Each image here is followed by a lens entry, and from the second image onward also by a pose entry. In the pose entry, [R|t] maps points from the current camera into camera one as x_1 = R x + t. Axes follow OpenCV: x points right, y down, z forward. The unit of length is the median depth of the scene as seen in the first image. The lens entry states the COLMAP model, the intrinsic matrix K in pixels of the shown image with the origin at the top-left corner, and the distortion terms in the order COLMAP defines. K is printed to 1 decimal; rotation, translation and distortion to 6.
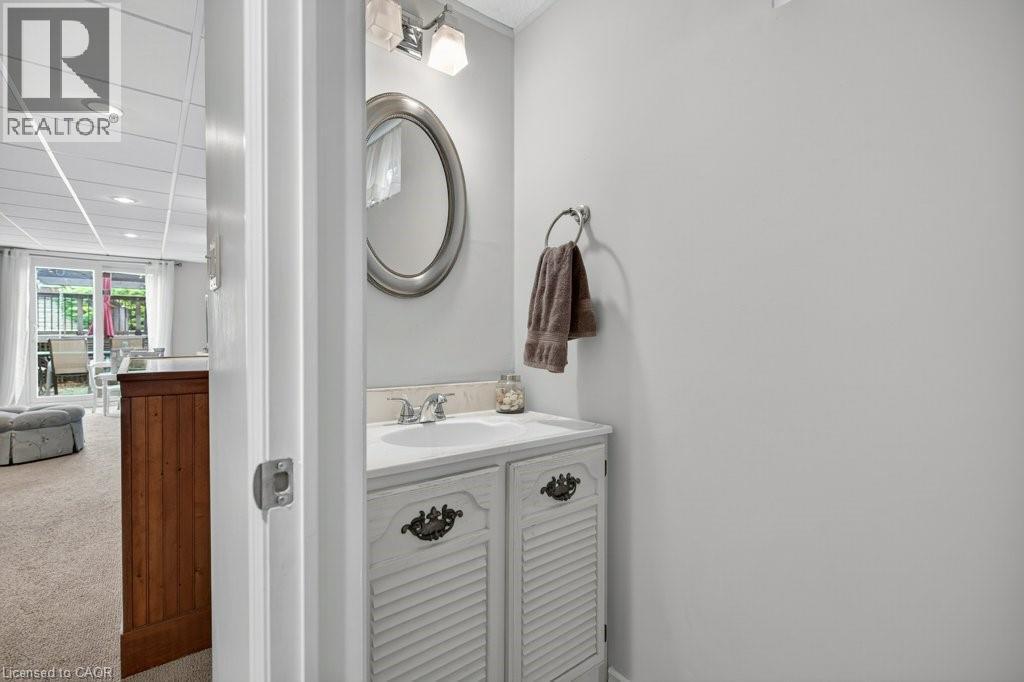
lens RADIAL K [[466.8, 0, 512.0], [0, 466.8, 341.0], [0, 0, 1]] dist [-0.002843, -0.000826]
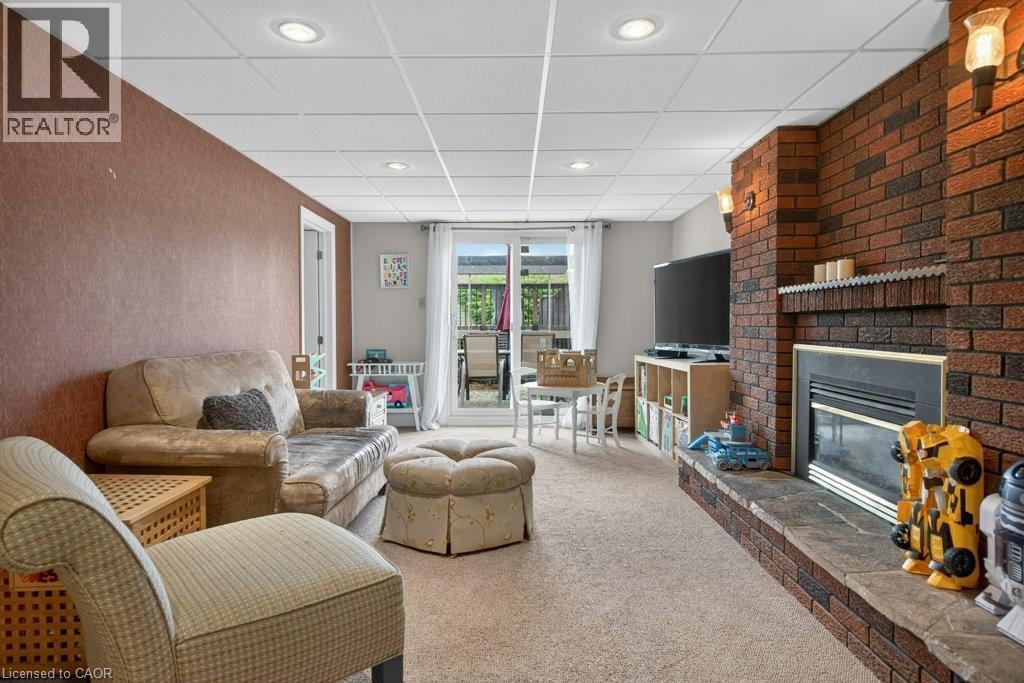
lens RADIAL K [[578.8, 0, 513.8], [0, 578.8, 335.8], [0, 0, 1]] dist [-0.000551, -0.002318]
pose [[0.785213, 0.004768, -0.619207, -0.349000], [-0.006681, 0.999977, -0.000773, -0.003397], [0.619190, 0.004744, 0.785227, 0.296275]]
